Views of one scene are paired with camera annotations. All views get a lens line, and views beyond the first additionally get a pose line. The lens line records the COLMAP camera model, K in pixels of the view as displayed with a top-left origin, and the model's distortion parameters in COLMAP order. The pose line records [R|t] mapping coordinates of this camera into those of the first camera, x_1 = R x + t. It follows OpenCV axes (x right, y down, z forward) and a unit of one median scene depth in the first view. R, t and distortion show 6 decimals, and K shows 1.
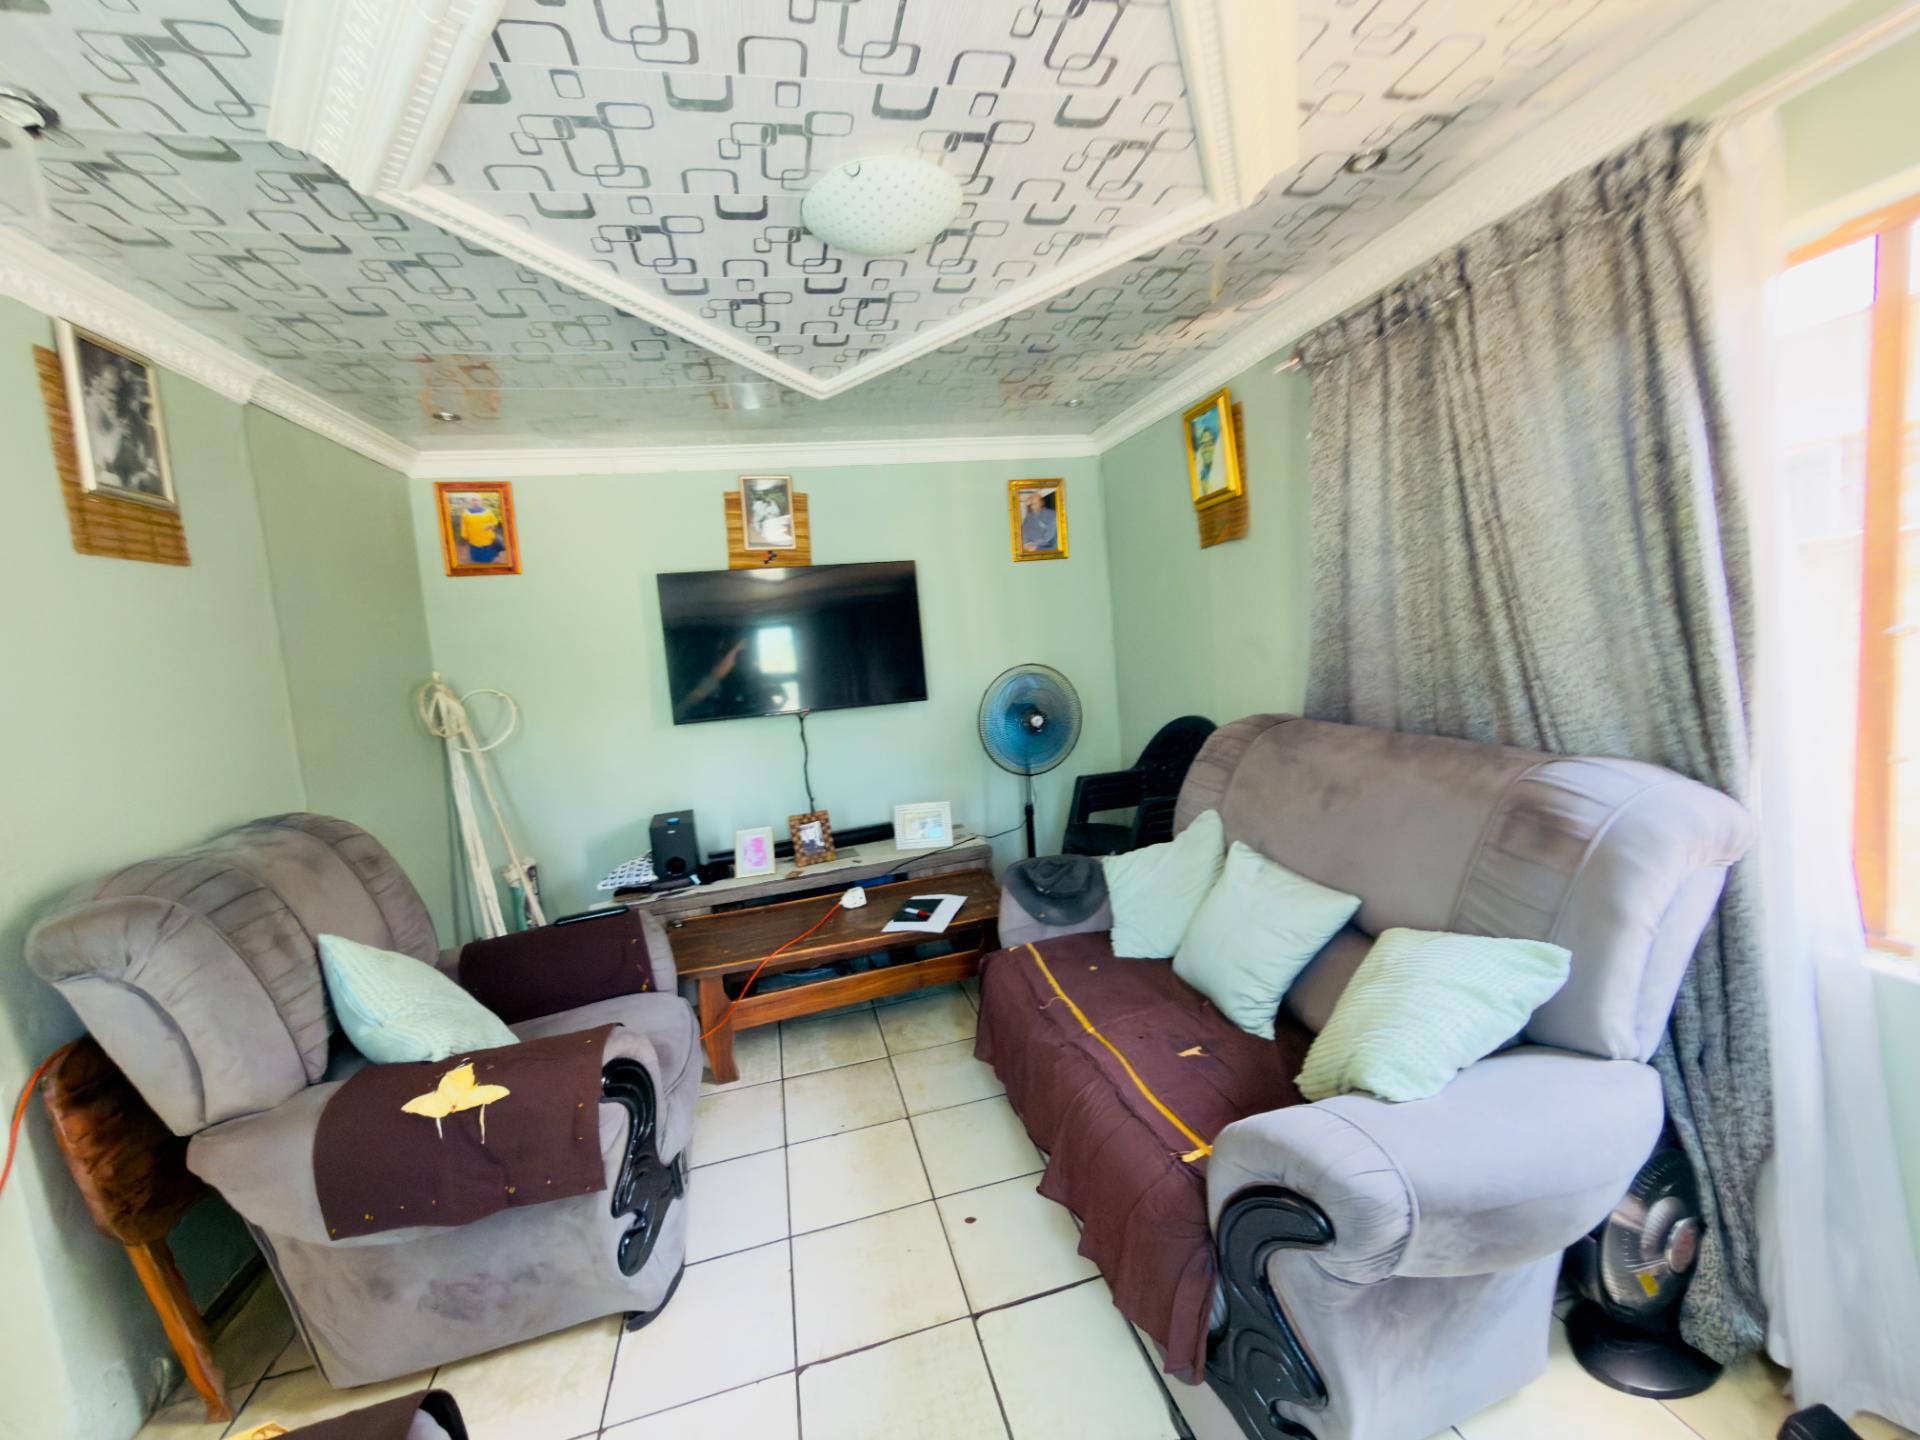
lens RADIAL K [[768.8, 0, 960.7], [0, 768.8, 713.0], [0, 0, 1]] dist [-0.000480, 0.001166]
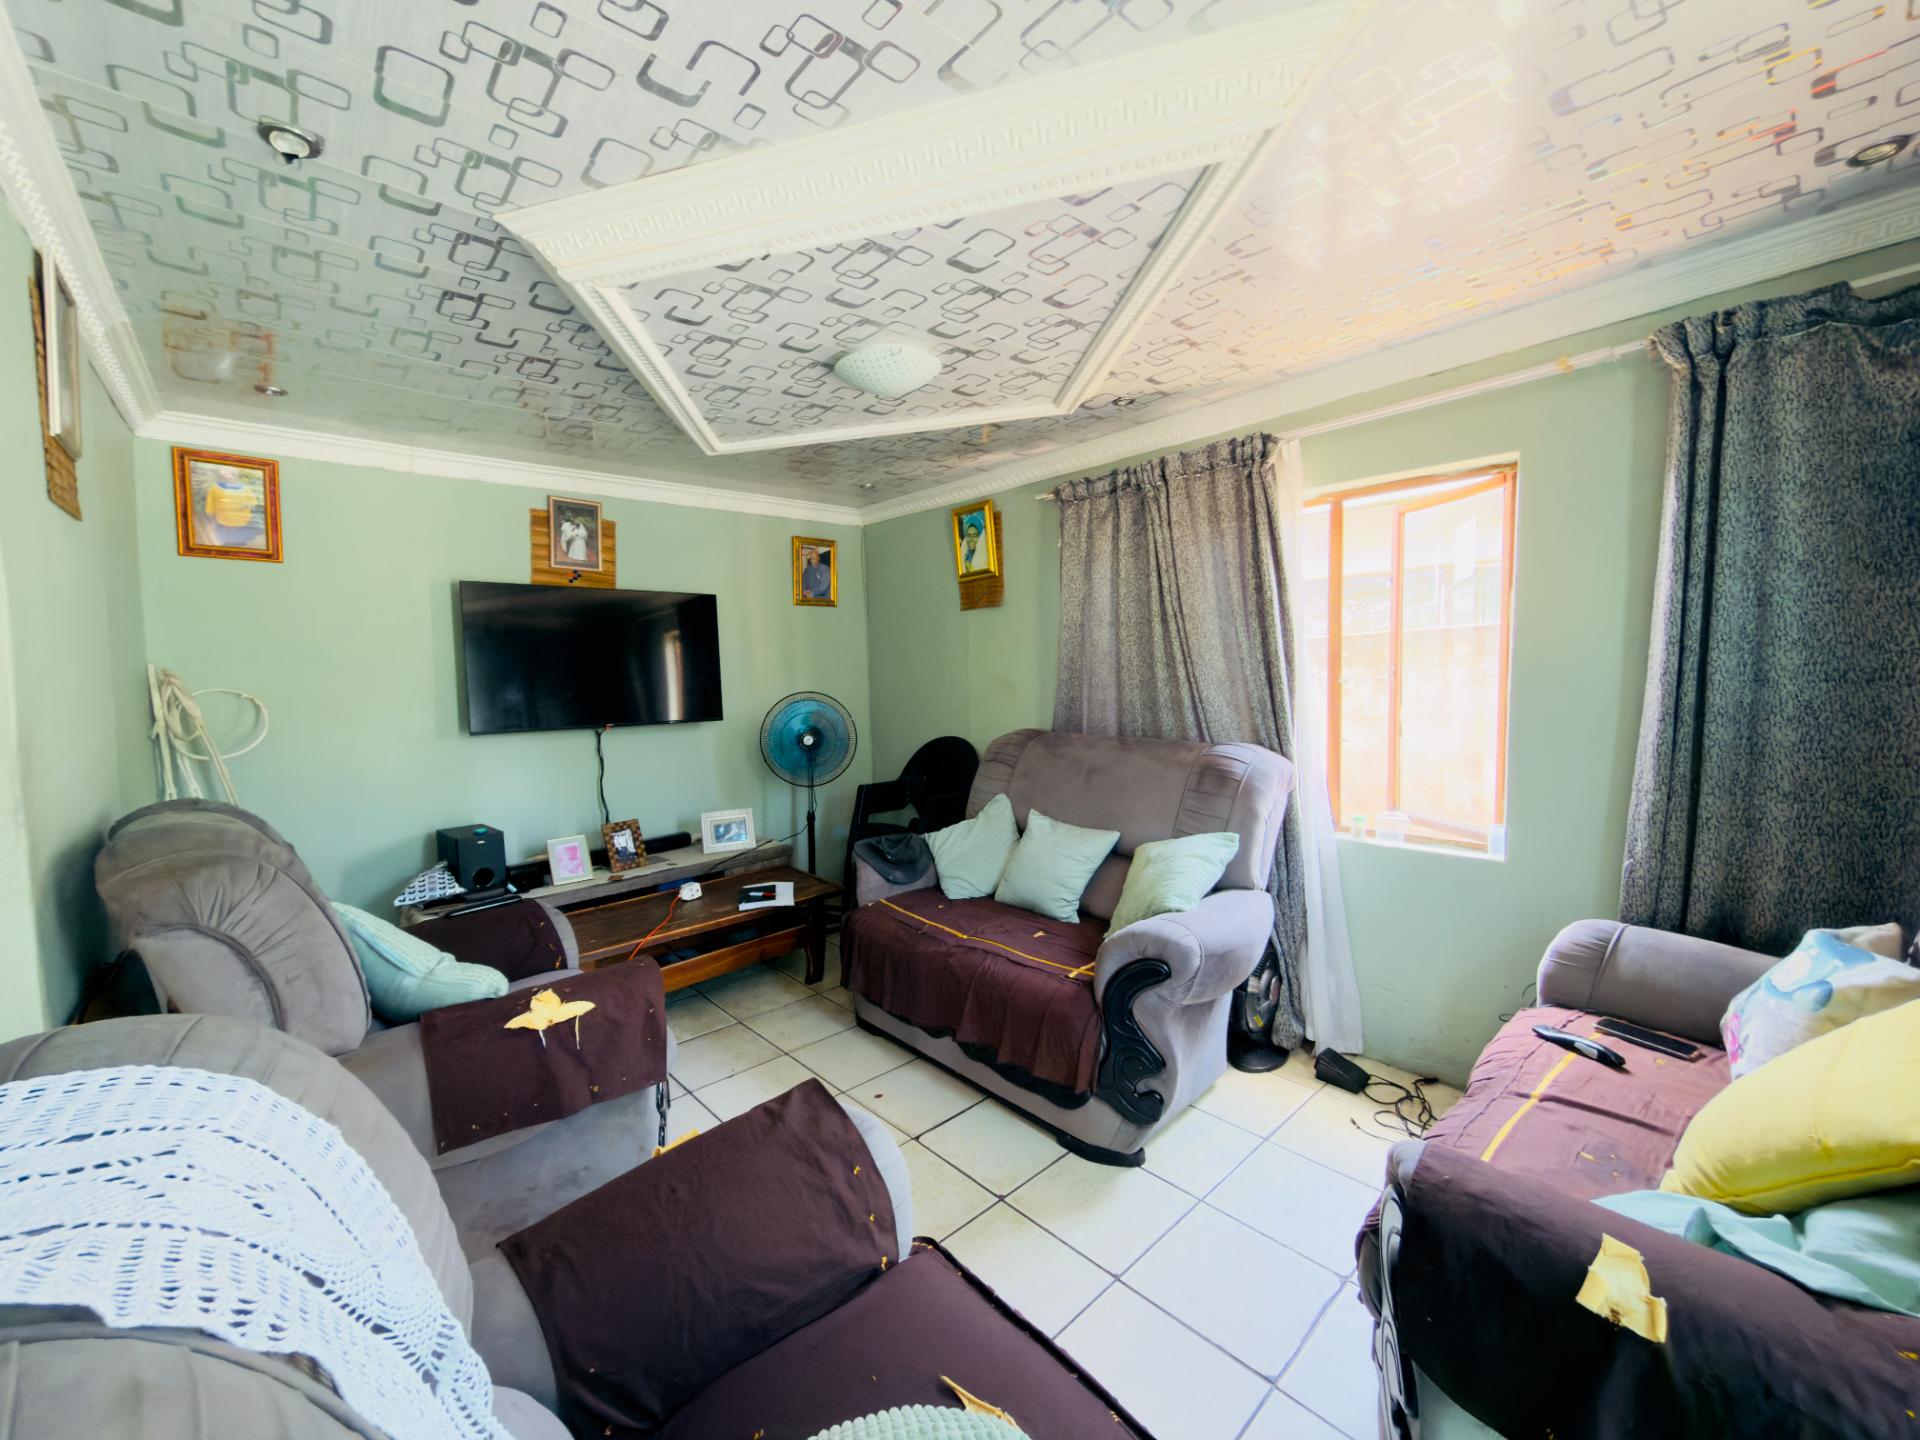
lens RADIAL K [[768.8, 0, 960.3], [0, 768.8, 716.2], [0, 0, 1]] dist [-0.000480, 0.001166]
pose [[0.881176, 0.033556, 0.471597, -0.513179], [-0.004000, 0.997972, -0.063536, 0.089869], [-0.472772, 0.054100, 0.879522, -0.271502]]
